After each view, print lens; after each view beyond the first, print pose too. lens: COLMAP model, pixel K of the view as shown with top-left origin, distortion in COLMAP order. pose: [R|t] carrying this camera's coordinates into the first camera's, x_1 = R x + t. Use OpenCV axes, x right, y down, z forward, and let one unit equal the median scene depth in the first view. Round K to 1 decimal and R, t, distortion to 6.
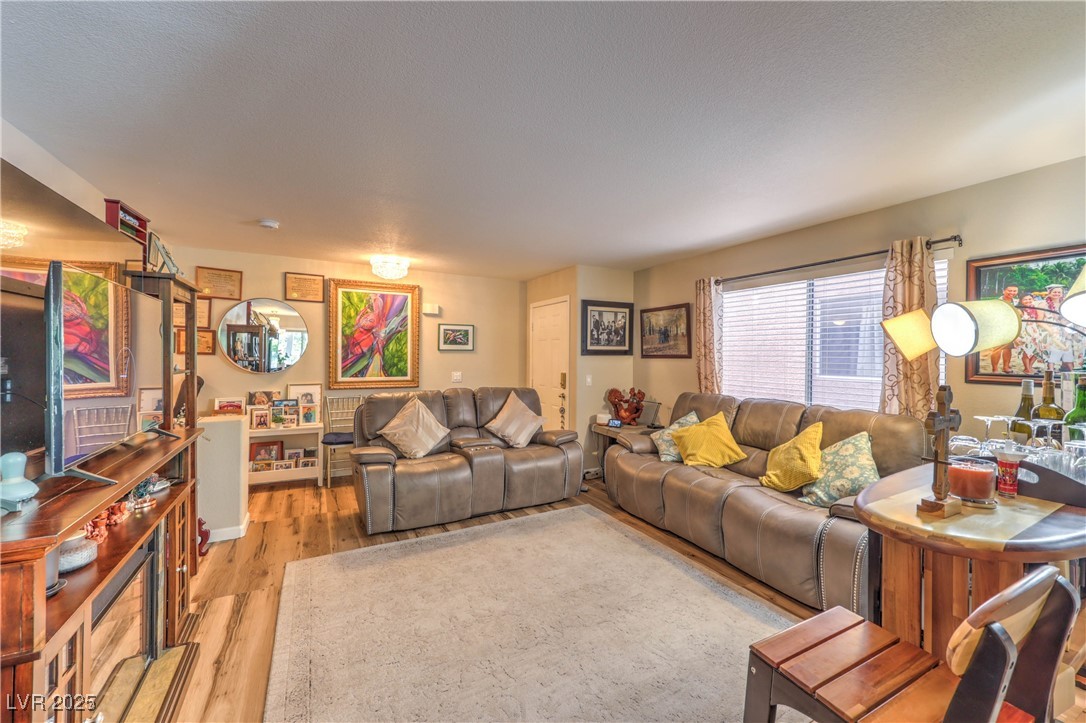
lens RADIAL K [[431.3, 0, 543.0], [0, 431.3, 361.5], [0, 0, 1]] dist [0.000380, 0.000035]
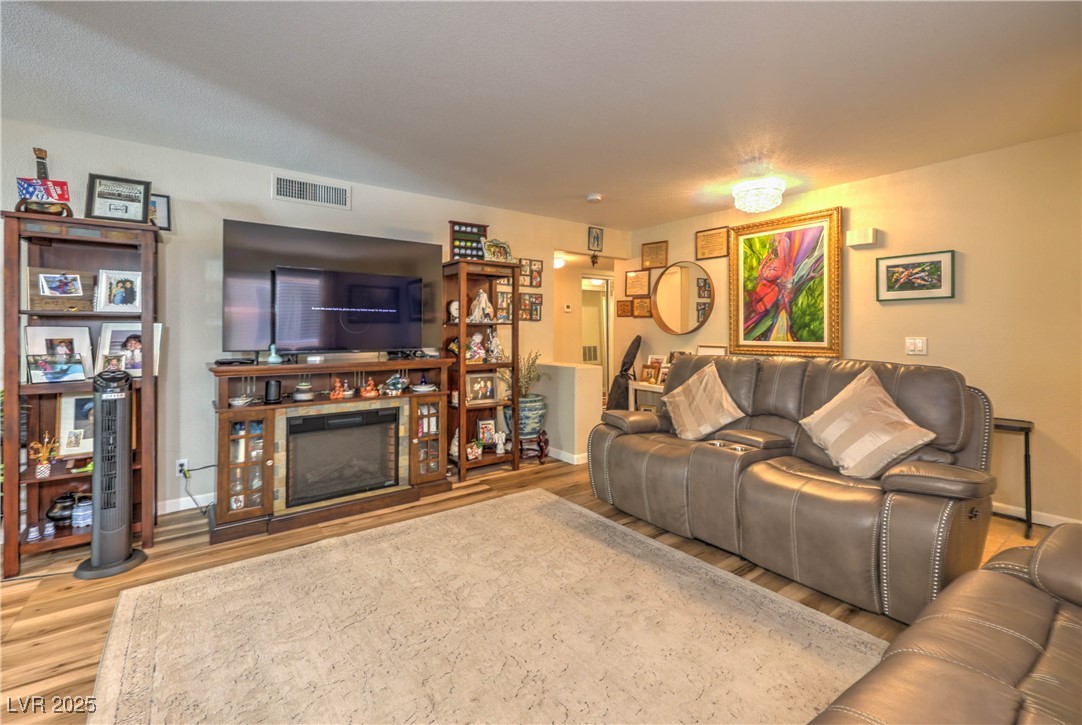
lens RADIAL K [[462.0, 0, 542.1], [0, 462.0, 327.6], [0, 0, 1]] dist [0.001821, 0.000158]
pose [[0.152016, -0.013722, -0.988283, 0.374885], [-0.013087, 0.999788, -0.015895, 0.031467], [0.988291, 0.015350, 0.151804, 0.471601]]
